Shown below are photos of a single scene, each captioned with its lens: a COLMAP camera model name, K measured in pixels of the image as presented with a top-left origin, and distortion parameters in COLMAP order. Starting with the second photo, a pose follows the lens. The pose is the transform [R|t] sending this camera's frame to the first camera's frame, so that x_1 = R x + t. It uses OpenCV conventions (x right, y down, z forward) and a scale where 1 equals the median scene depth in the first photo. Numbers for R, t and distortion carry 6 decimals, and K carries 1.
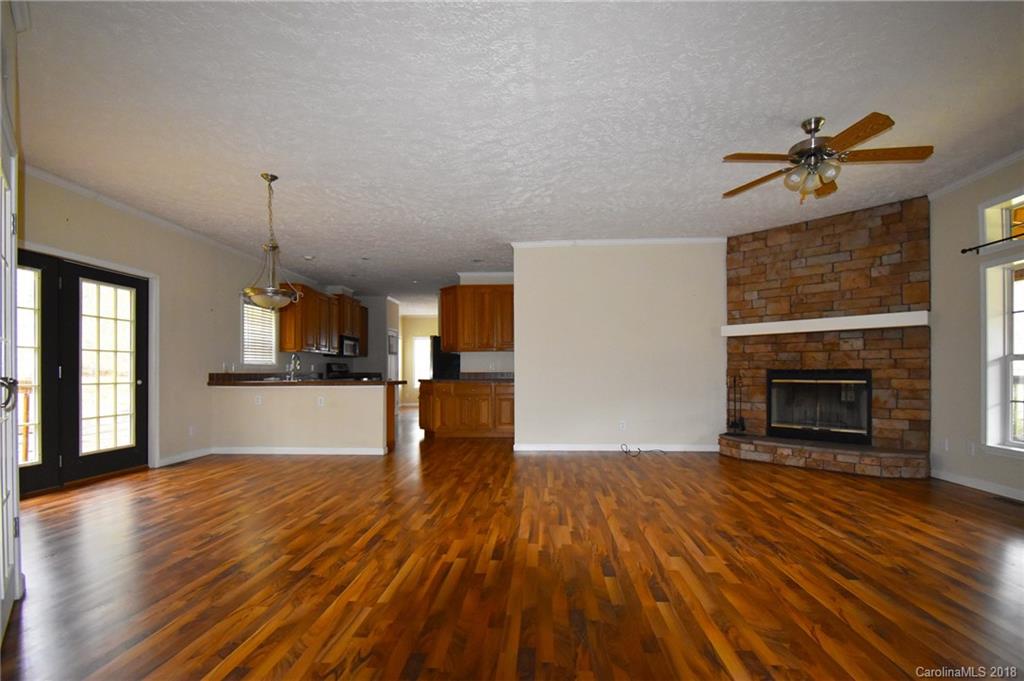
lens RADIAL K [[443.5, 0, 518.5], [0, 443.5, 367.5], [0, 0, 1]] dist [0.002126, -0.019190]
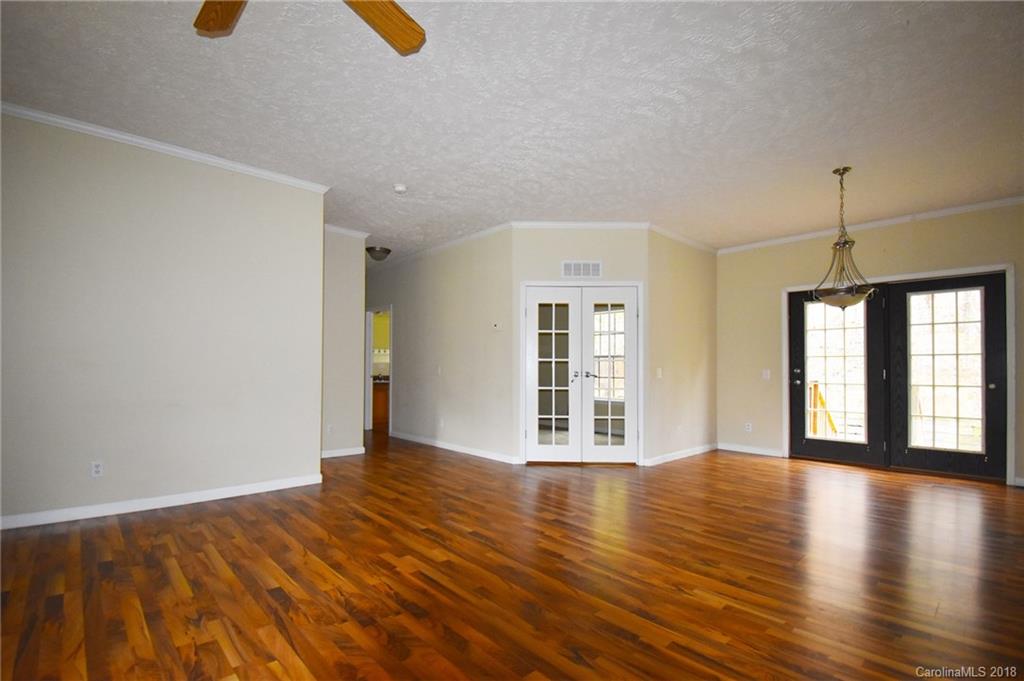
lens RADIAL K [[443.5, 0, 518.5], [0, 443.5, 367.5], [0, 0, 1]] dist [0.002126, -0.019190]
pose [[-0.656321, -0.006702, -0.754452, 0.549345], [0.001529, 0.999947, -0.010214, 0.001648], [0.754480, -0.007857, -0.656276, 0.981909]]
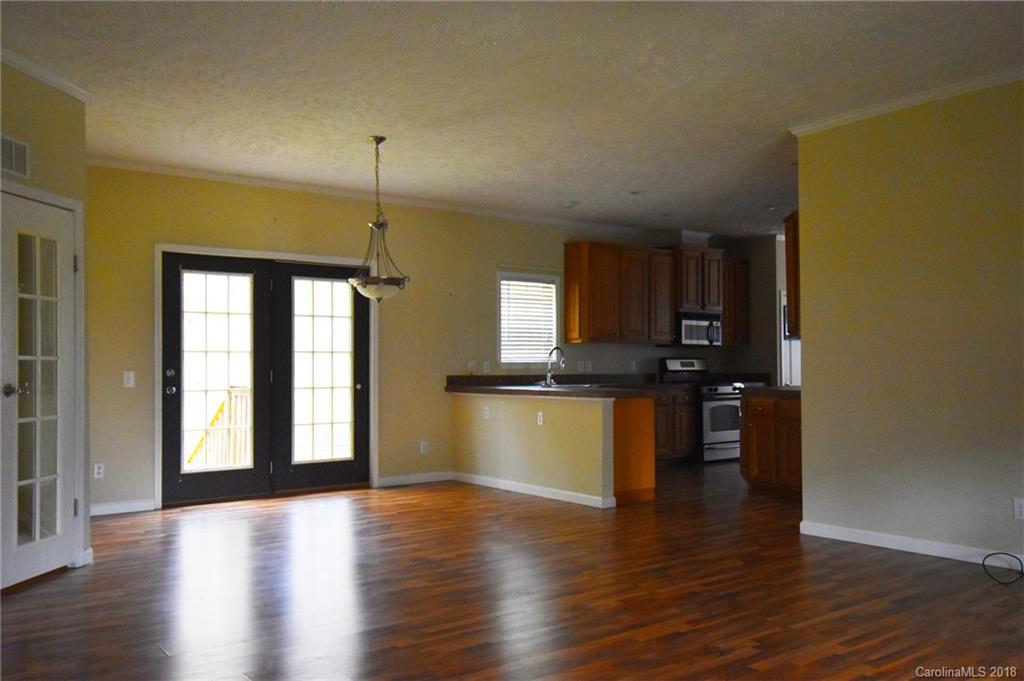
lens RADIAL K [[838.0, 0, 512.0], [0, 838.0, 340.5], [0, 0, 1]] dist [-0.010259, -0.005474]
pose [[0.661688, -0.022331, -0.749447, 0.675107], [0.008225, 0.999712, -0.022526, -0.020925], [0.749734, 0.008741, 0.661682, 0.151207]]
